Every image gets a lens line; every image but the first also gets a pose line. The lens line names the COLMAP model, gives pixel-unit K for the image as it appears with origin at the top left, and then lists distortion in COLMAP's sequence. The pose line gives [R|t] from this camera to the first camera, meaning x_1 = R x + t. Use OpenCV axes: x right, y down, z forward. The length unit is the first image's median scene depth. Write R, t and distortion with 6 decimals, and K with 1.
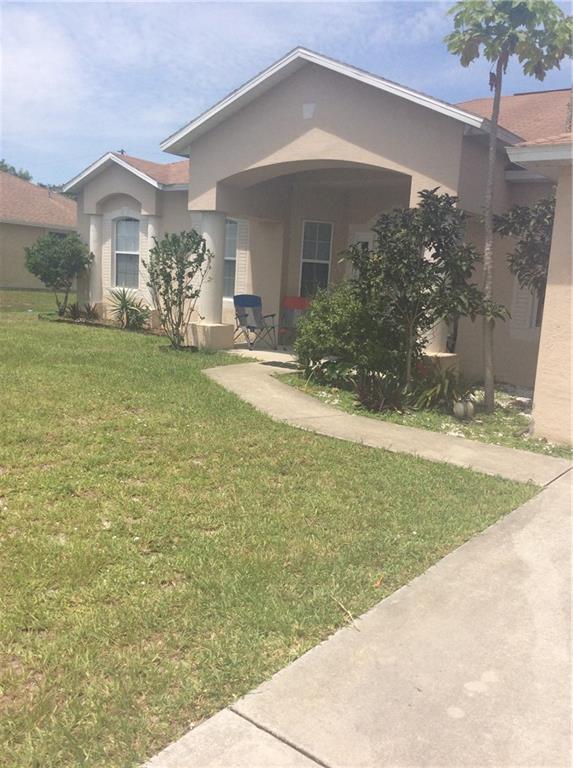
lens RADIAL K [[696.0, 0, 284.4], [0, 696.0, 388.9], [0, 0, 1]] dist [0.088911, -0.127935]
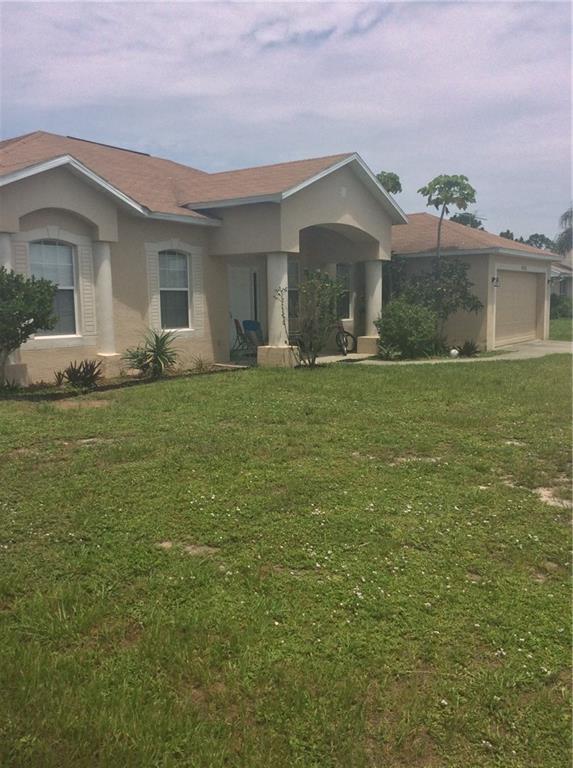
lens RADIAL K [[696.0, 0, 284.4], [0, 696.0, 388.9], [0, 0, 1]] dist [0.088911, -0.127935]
pose [[-0.051670, -0.195780, 0.979286, -1.346311], [0.163066, 0.965781, 0.201684, -0.275991], [-0.985261, 0.170110, -0.017976, 1.086700]]
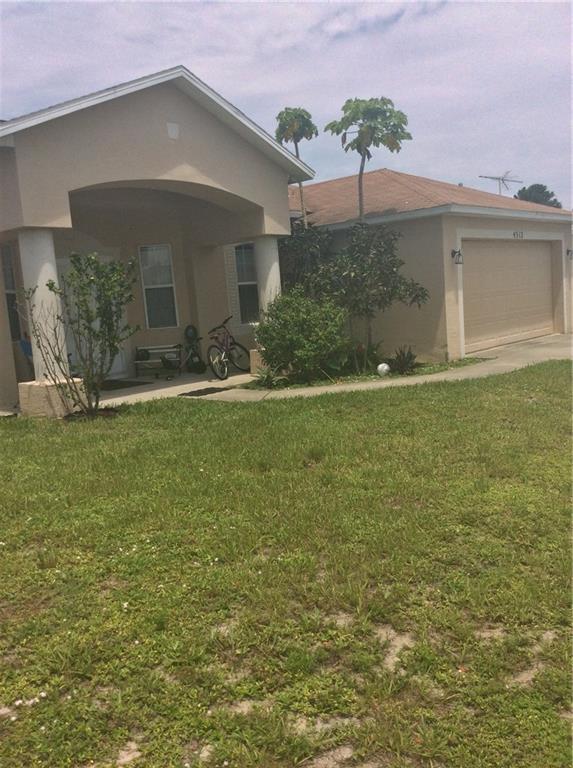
lens RADIAL K [[696.0, 0, 284.4], [0, 696.0, 388.9], [0, 0, 1]] dist [0.088911, -0.127935]
pose [[0.056284, -0.203604, 0.977434, -0.865849], [0.230043, 0.955290, 0.185745, -0.178332], [-0.971552, 0.214397, 0.100605, 0.736918]]
